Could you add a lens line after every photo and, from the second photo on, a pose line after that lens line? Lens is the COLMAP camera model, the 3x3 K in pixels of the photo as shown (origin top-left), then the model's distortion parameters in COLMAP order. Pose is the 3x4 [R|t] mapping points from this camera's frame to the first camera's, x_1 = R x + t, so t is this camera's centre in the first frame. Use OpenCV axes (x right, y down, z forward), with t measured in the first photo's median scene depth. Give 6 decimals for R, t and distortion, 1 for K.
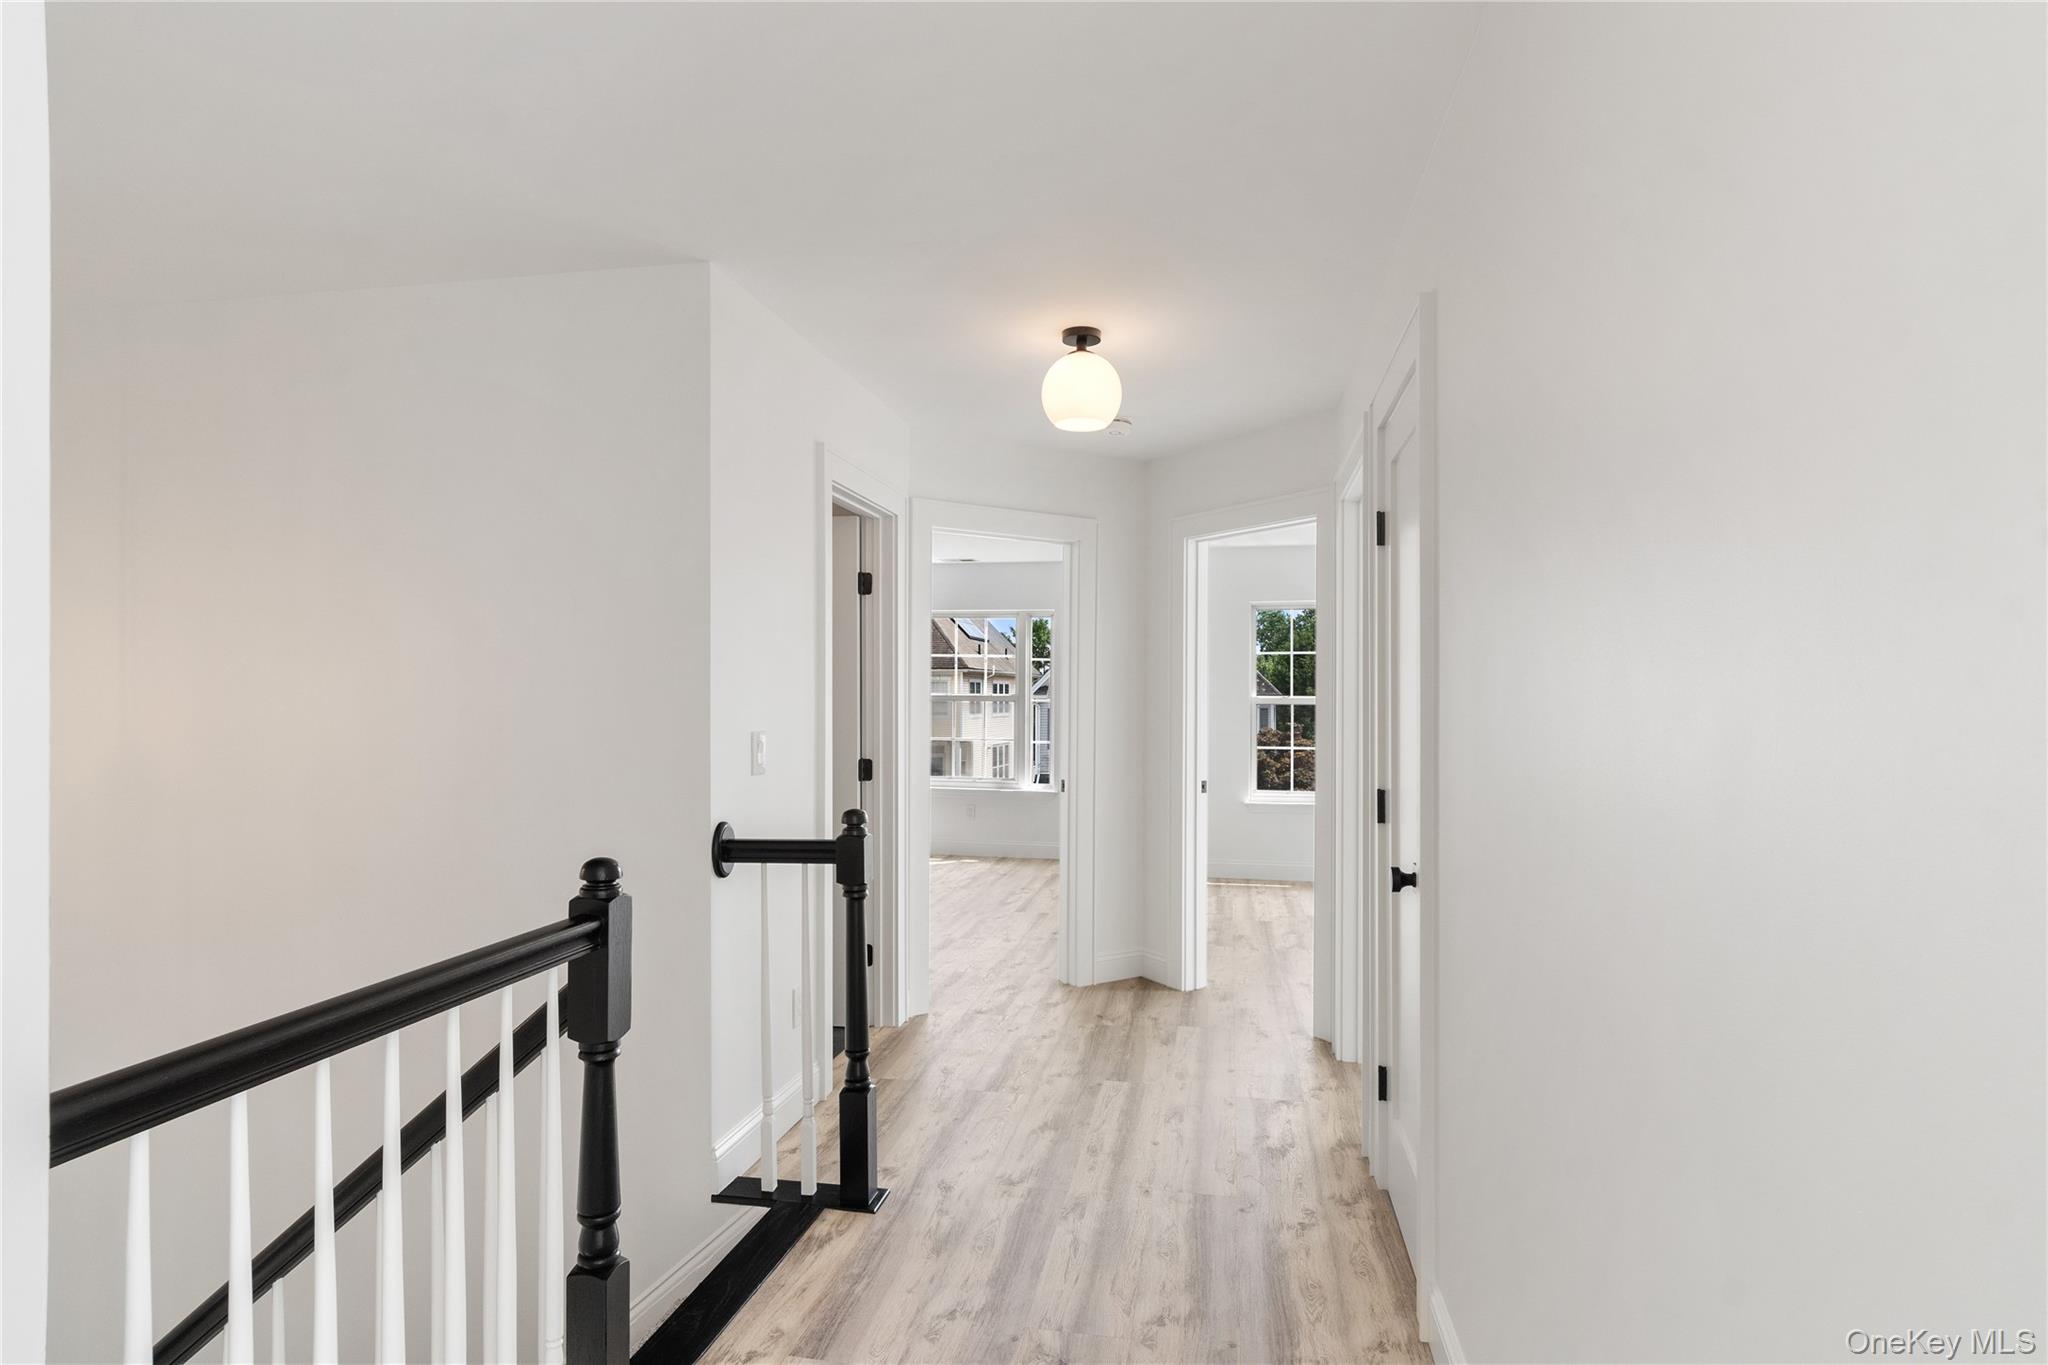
lens RADIAL K [[1087.6, 0, 1022.7], [0, 1087.6, 691.5], [0, 0, 1]] dist [0.001646, -0.000495]
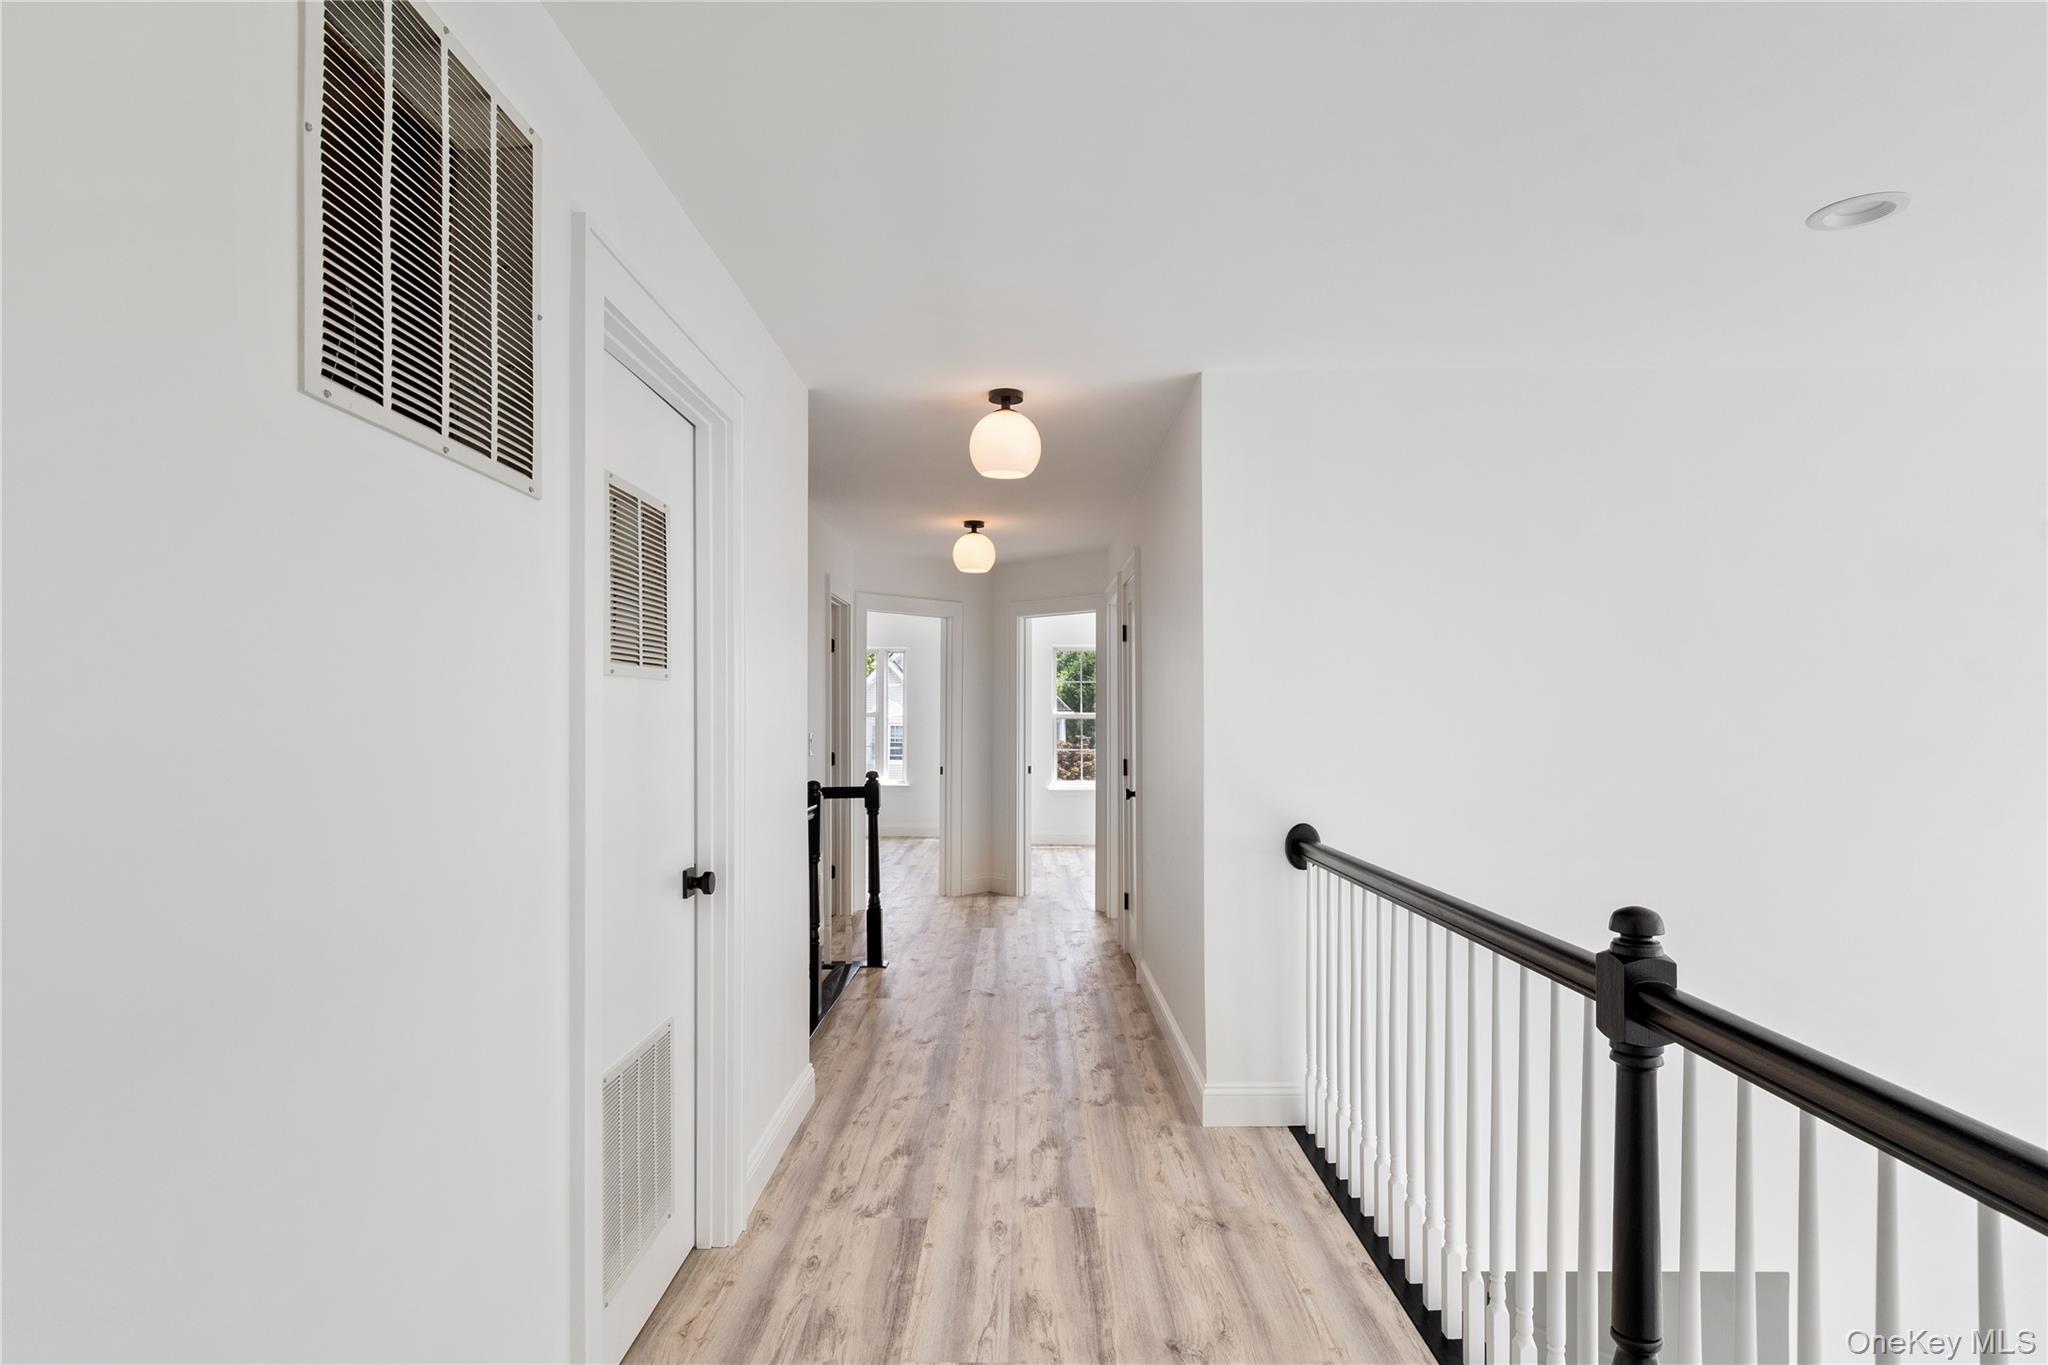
lens RADIAL K [[1087.6, 0, 1022.7], [0, 1087.6, 691.5], [0, 0, 1]] dist [0.001646, -0.000495]
pose [[0.982000, 0.000344, 0.188882, -0.171474], [0.002324, 0.999901, -0.013906, -0.006928], [-0.188868, 0.014095, 0.981901, -0.676820]]
